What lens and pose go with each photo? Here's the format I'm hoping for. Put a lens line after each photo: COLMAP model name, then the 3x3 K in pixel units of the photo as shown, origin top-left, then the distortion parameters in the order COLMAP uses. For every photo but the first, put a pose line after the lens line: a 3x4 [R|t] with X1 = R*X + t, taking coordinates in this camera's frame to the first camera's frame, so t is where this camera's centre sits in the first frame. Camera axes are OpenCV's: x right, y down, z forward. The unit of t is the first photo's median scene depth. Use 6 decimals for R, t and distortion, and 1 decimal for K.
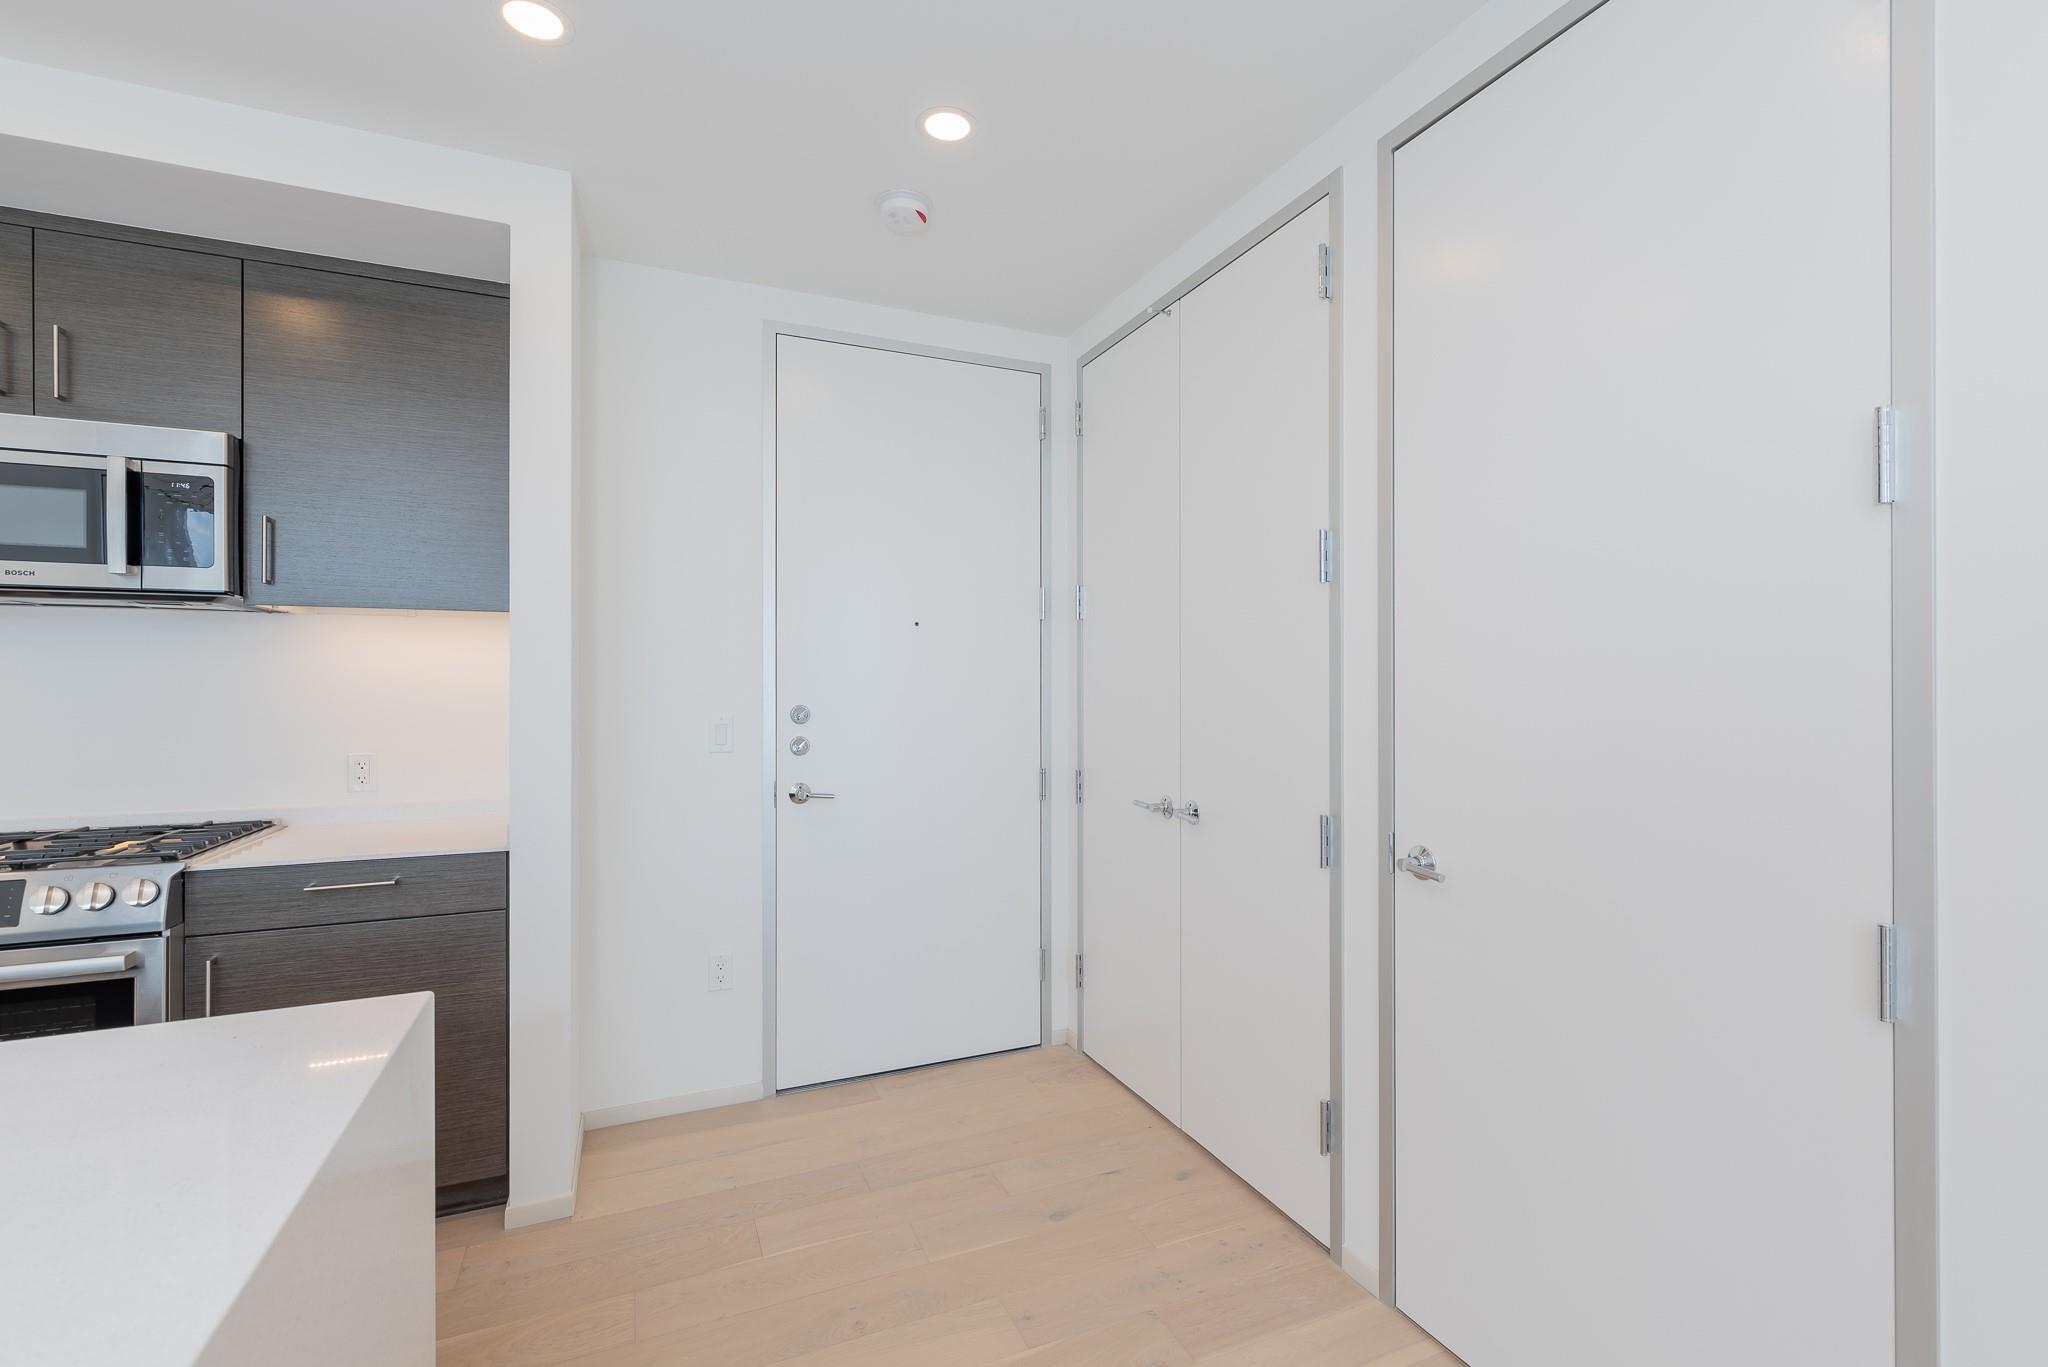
lens RADIAL K [[901.5, 0, 1062.1], [0, 901.5, 683.6], [0, 0, 1]] dist [0.000612, -0.000439]
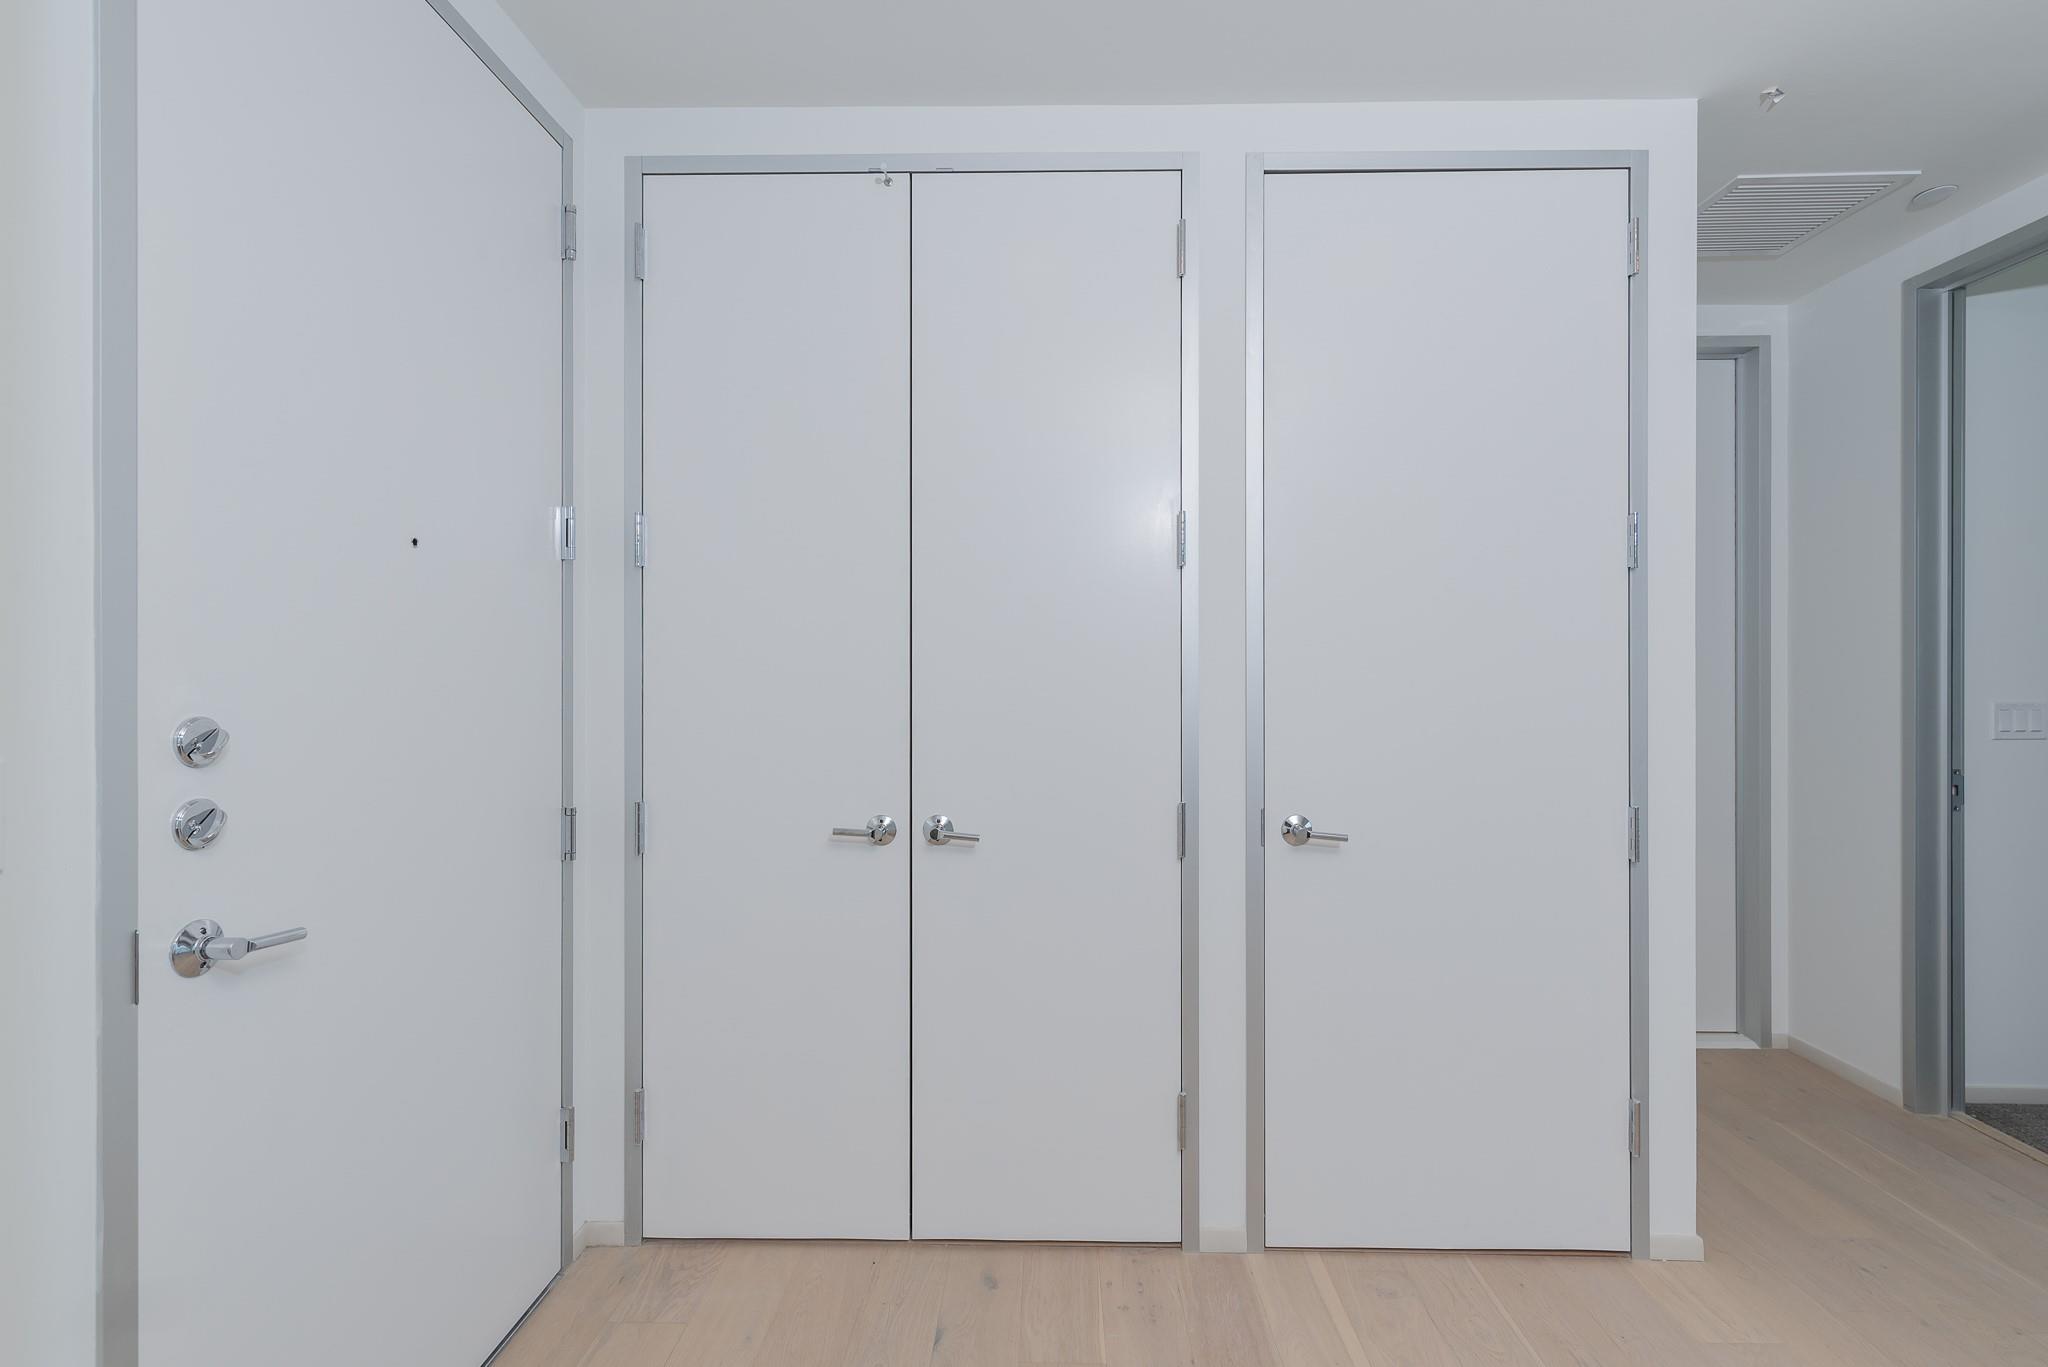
lens RADIAL K [[912.2, 0, 1031.2], [0, 912.2, 665.9], [0, 0, 1]] dist [0.000589, -0.000226]
pose [[0.431887, 0.007841, 0.901893, -0.636038], [-0.005404, 0.999967, -0.006106, 0.002460], [-0.901911, -0.002237, 0.431915, 0.671850]]
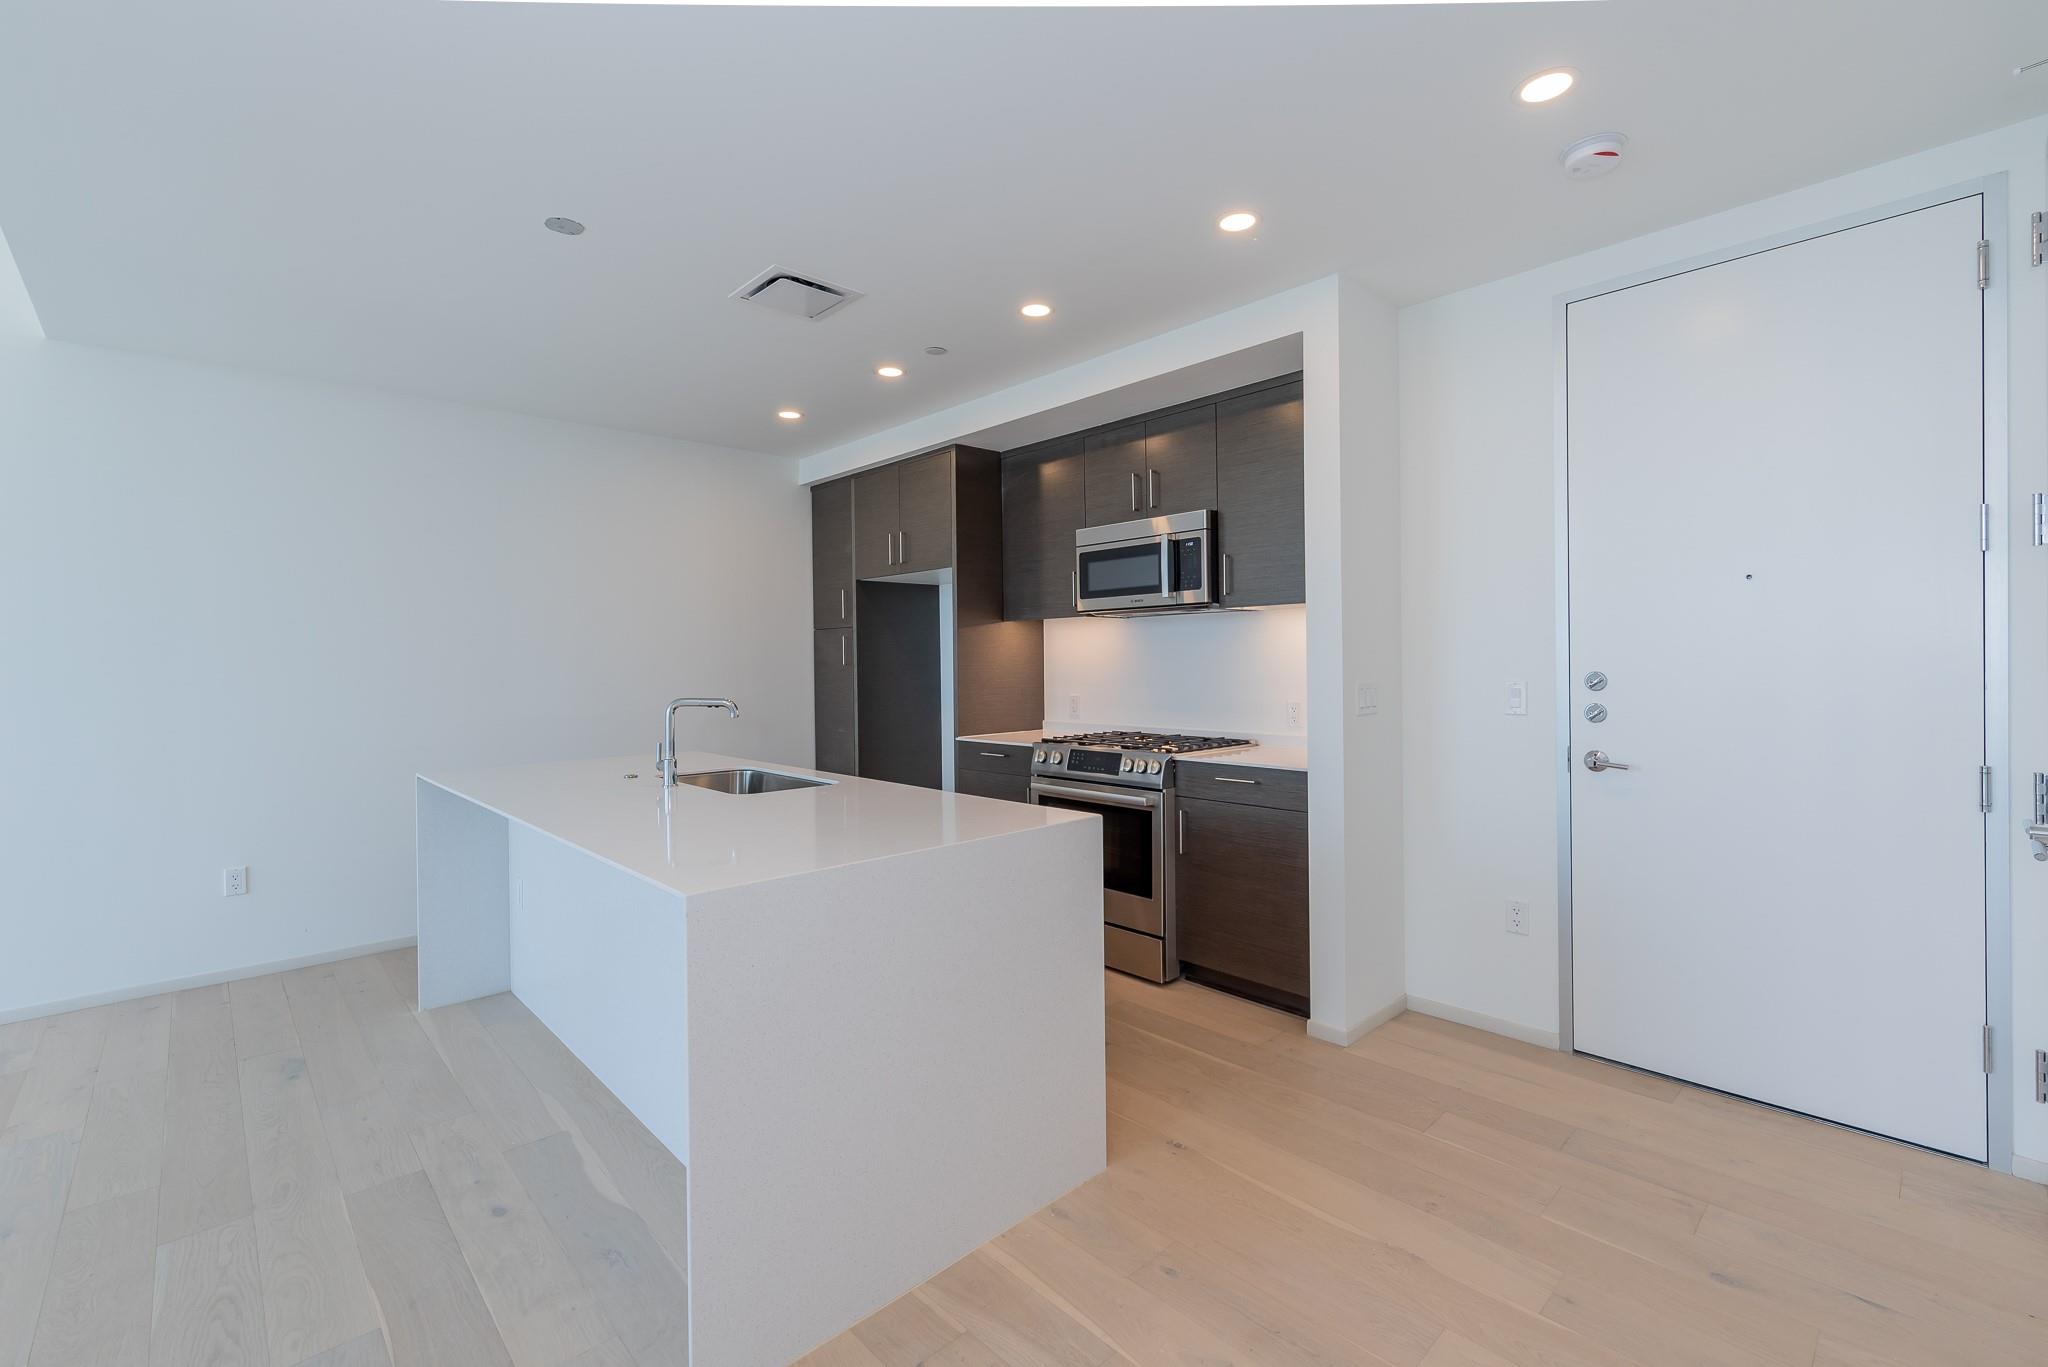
lens RADIAL K [[912.2, 0, 1031.2], [0, 912.2, 665.9], [0, 0, 1]] dist [0.000589, -0.000226]
pose [[0.320693, 0.002102, -0.947181, 0.596223], [0.014816, 0.999864, 0.007235, 0.001466], [0.947067, -0.016353, 0.320618, 0.122746]]
